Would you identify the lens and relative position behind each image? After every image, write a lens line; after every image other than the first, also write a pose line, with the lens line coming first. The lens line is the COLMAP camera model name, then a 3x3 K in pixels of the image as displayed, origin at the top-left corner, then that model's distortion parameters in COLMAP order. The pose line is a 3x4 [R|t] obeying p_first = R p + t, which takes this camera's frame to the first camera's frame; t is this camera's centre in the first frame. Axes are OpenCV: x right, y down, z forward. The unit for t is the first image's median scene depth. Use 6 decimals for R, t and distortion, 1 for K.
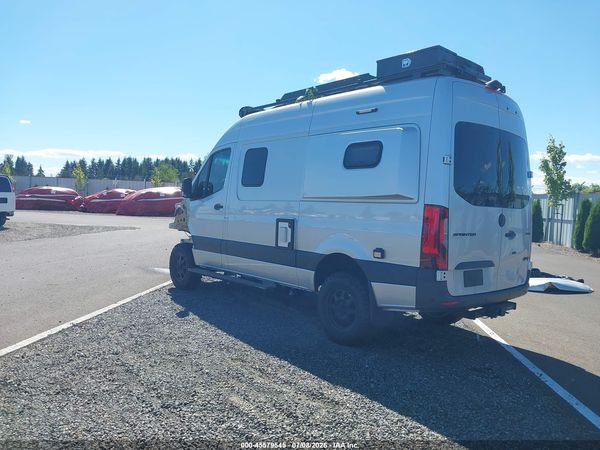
lens RADIAL K [[480.5, 0, 324.6], [0, 480.5, 234.9], [0, 0, 1]] dist [0.002990, -0.017490]
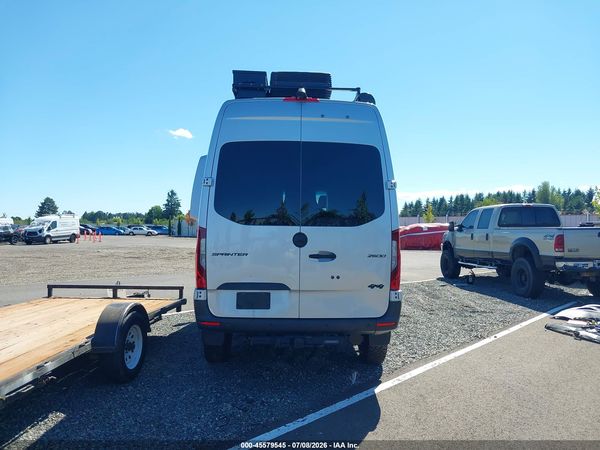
lens RADIAL K [[480.5, 0, 301.0], [0, 480.5, 225.3], [0, 0, 1]] dist [0.002990, -0.017490]
pose [[0.760844, -0.046418, -0.647273, 0.984618], [-0.013677, 0.996070, -0.087508, 0.022477], [0.648791, 0.075433, 0.757219, 0.321704]]
